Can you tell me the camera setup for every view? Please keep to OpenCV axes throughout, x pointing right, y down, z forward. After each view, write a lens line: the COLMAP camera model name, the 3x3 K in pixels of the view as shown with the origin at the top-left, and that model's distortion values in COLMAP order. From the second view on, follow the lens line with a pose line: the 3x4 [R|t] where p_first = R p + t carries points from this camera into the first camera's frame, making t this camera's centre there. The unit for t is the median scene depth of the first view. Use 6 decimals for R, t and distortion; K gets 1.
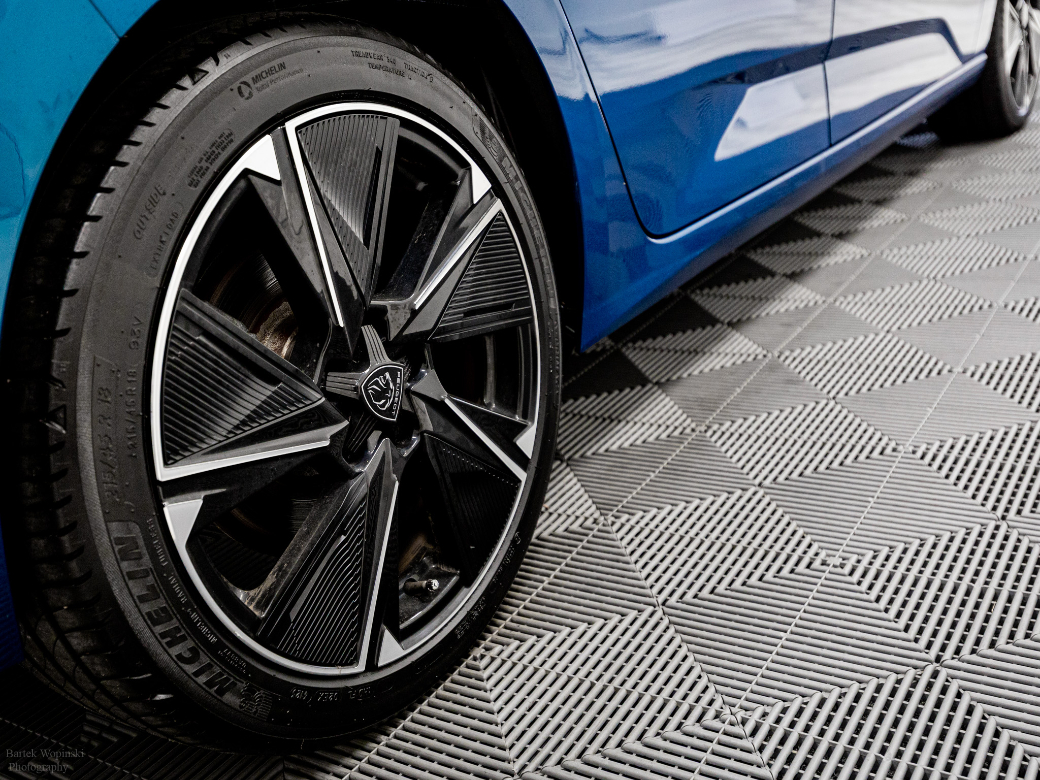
lens RADIAL K [[1070.4, 0, 466.5], [0, 1070.4, 388.6], [0, 0, 1]] dist [-0.007116, -0.002937]
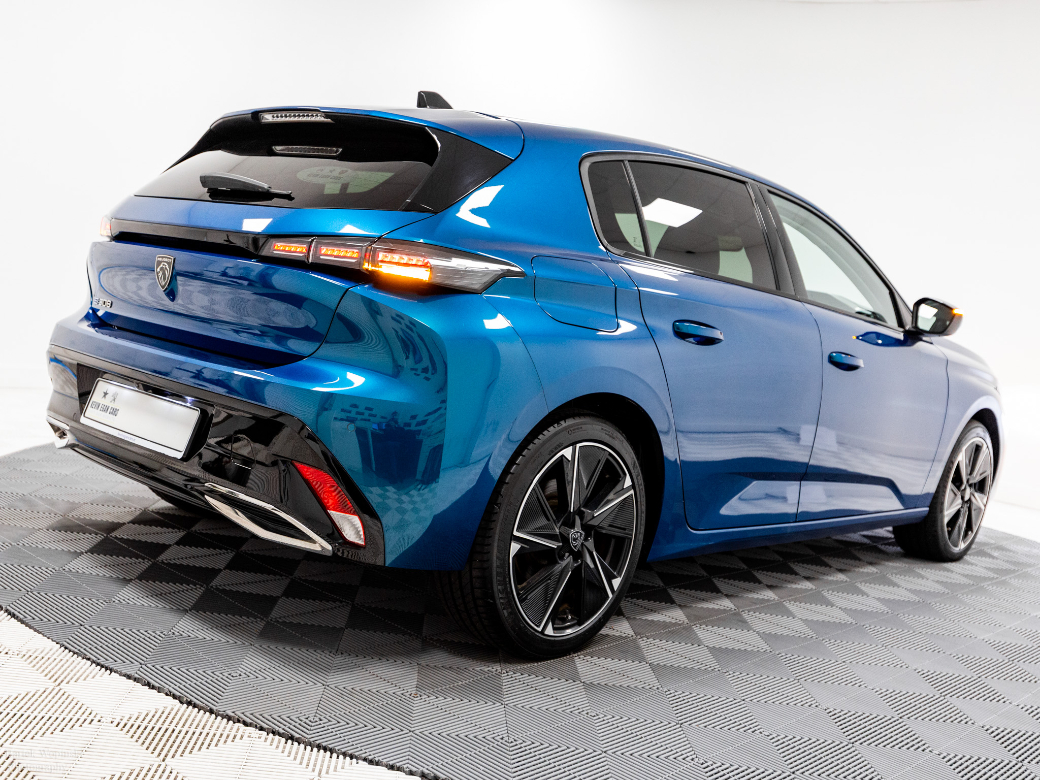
lens RADIAL K [[1072.9, 0, 520.0], [0, 1072.9, 390.0], [0, 0, 1]] dist [0.010394, 0.004395]
pose [[0.951231, 0.295868, -0.087302, -0.081539], [-0.308465, 0.914995, -0.260064, 0.399422], [0.002936, 0.274311, 0.961637, -1.736806]]
